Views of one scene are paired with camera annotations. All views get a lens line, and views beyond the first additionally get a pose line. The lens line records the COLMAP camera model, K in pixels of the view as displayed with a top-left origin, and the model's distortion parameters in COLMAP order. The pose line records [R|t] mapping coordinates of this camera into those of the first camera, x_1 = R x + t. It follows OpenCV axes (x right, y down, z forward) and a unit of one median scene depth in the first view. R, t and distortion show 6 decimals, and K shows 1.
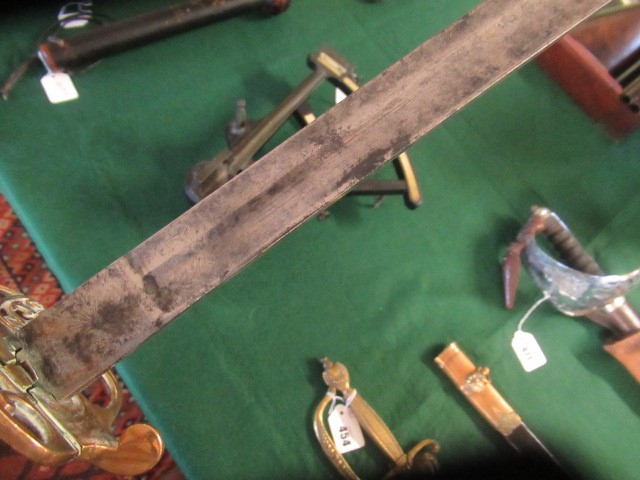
lens RADIAL K [[491.5, 0, 318.1], [0, 491.5, 239.3], [0, 0, 1]] dist [0.004555, 0.001312]
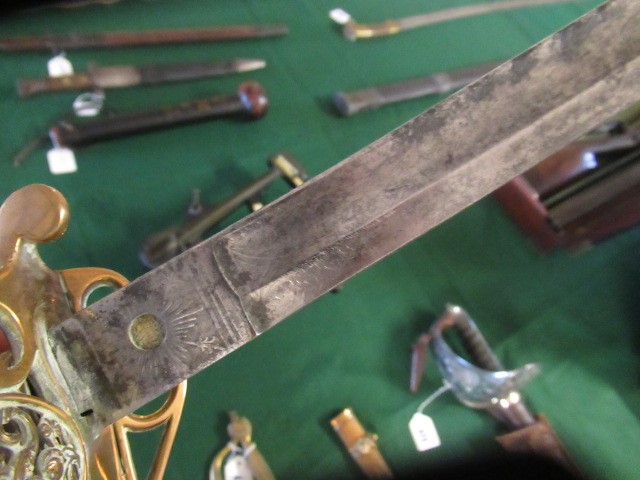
lens RADIAL K [[491.5, 0, 318.1], [0, 491.5, 239.3], [0, 0, 1]] dist [0.004555, 0.001312]
pose [[0.992273, 0.115094, -0.046343, 0.189880], [-0.121018, 0.980172, -0.156900, 0.002119], [0.027366, 0.161296, 0.986527, -0.168814]]
